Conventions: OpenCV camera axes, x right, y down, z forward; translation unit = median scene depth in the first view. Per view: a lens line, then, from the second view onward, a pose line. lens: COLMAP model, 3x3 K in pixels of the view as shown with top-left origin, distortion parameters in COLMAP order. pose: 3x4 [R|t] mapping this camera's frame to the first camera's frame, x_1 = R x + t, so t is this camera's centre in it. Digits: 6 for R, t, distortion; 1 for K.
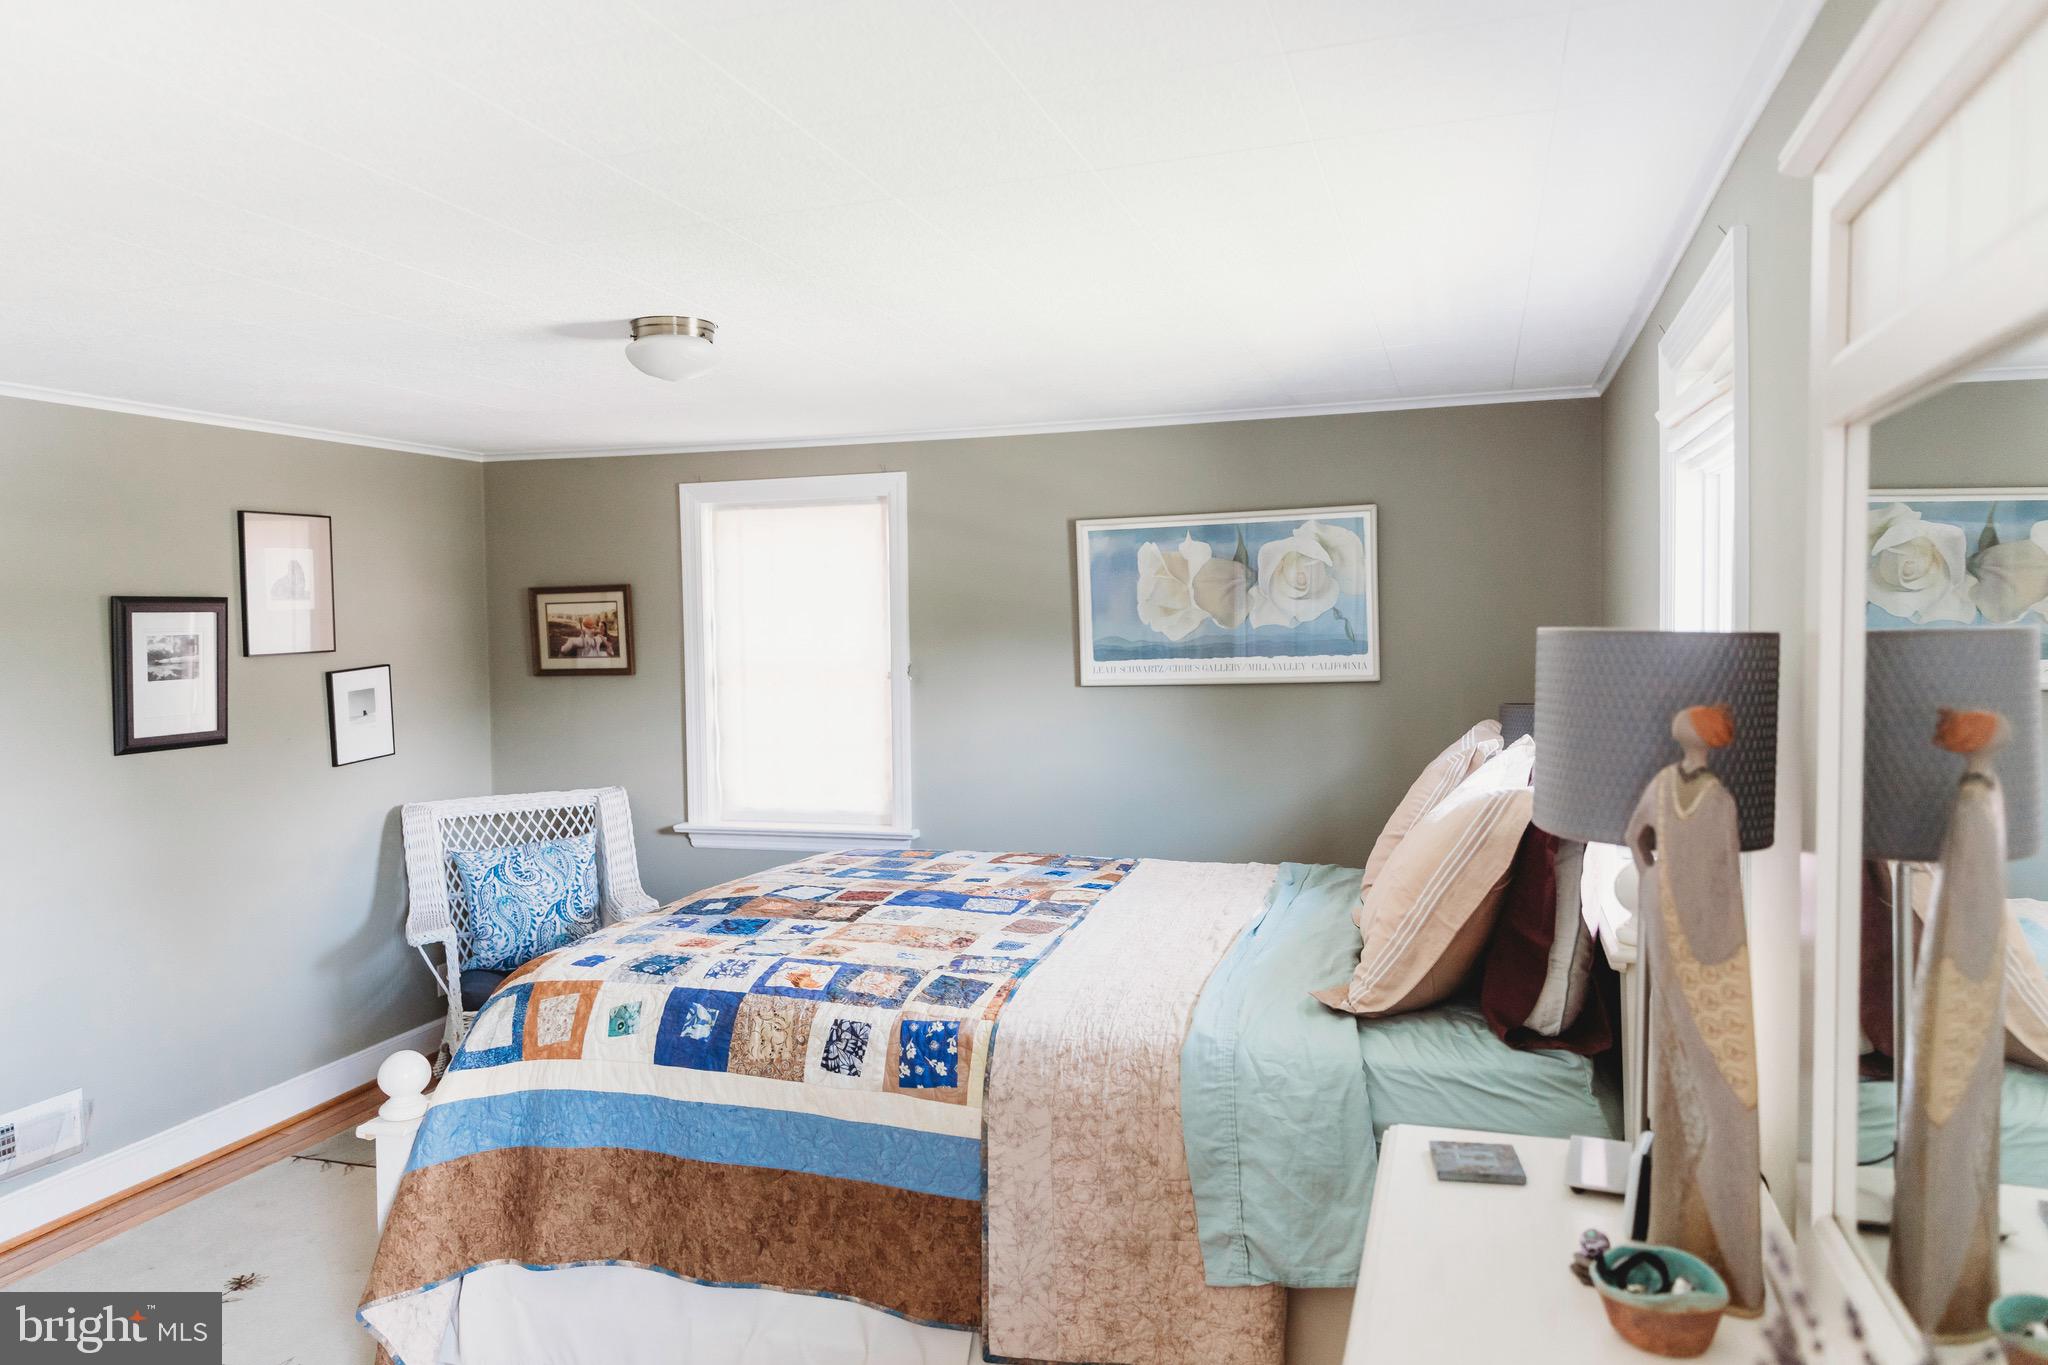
lens RADIAL K [[1363.9, 0, 1024.0], [0, 1363.9, 682.5], [0, 0, 1]] dist [0.014969, -0.002182]
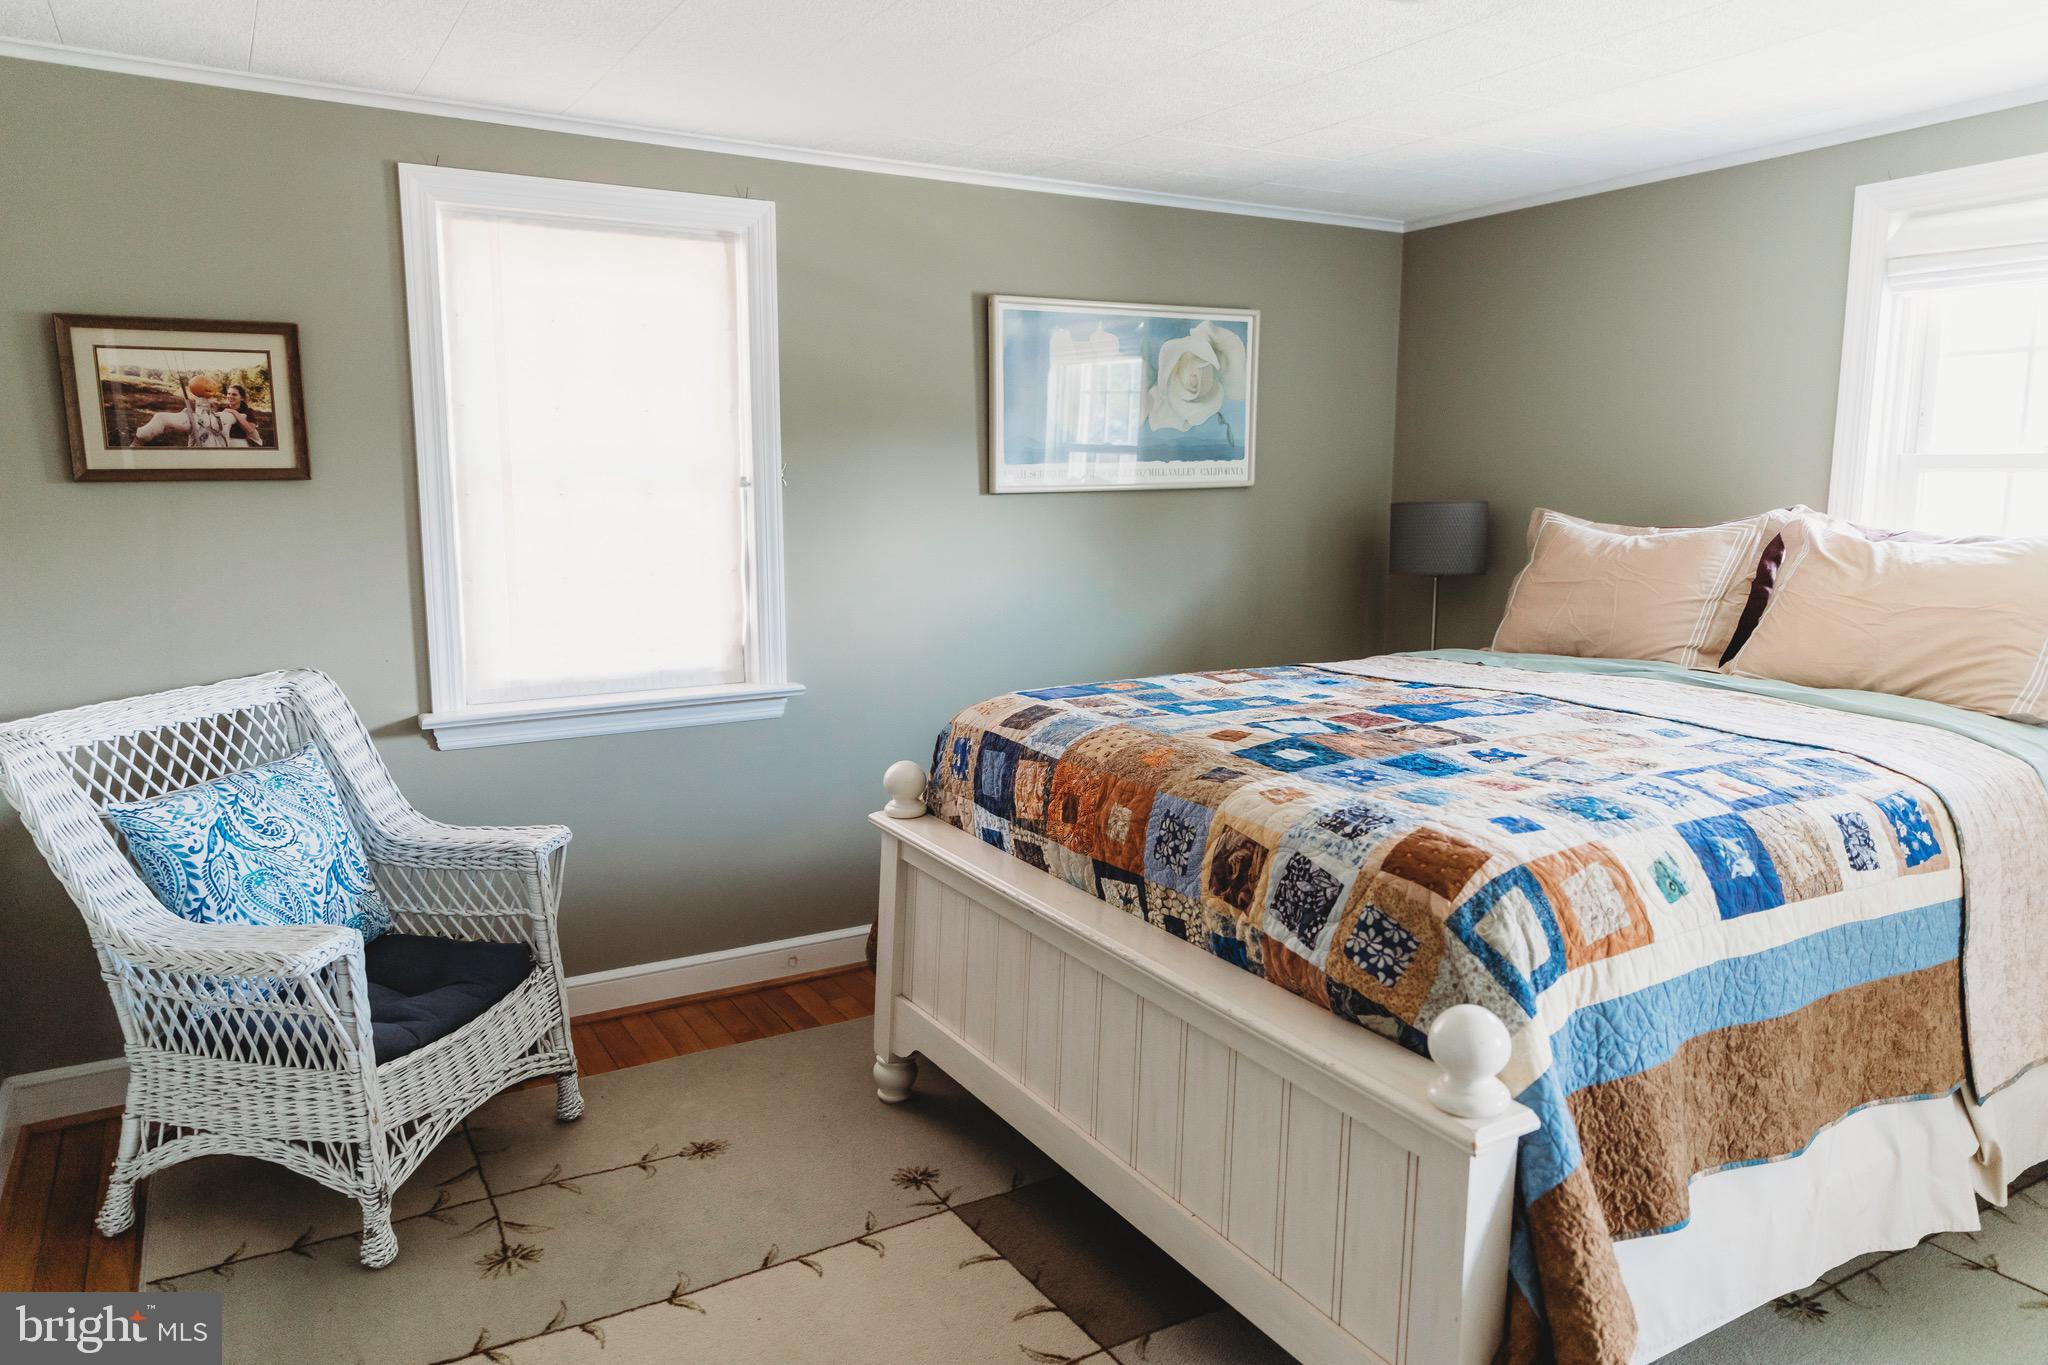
lens RADIAL K [[1317.2, 0, 981.8], [0, 1317.2, 687.5], [0, 0, 1]] dist [-0.007492, -0.003131]
pose [[0.673280, -0.100948, 0.732464, -0.579574], [0.024184, 0.993113, 0.114641, 0.028831], [-0.738992, -0.059472, 0.671084, 0.439303]]
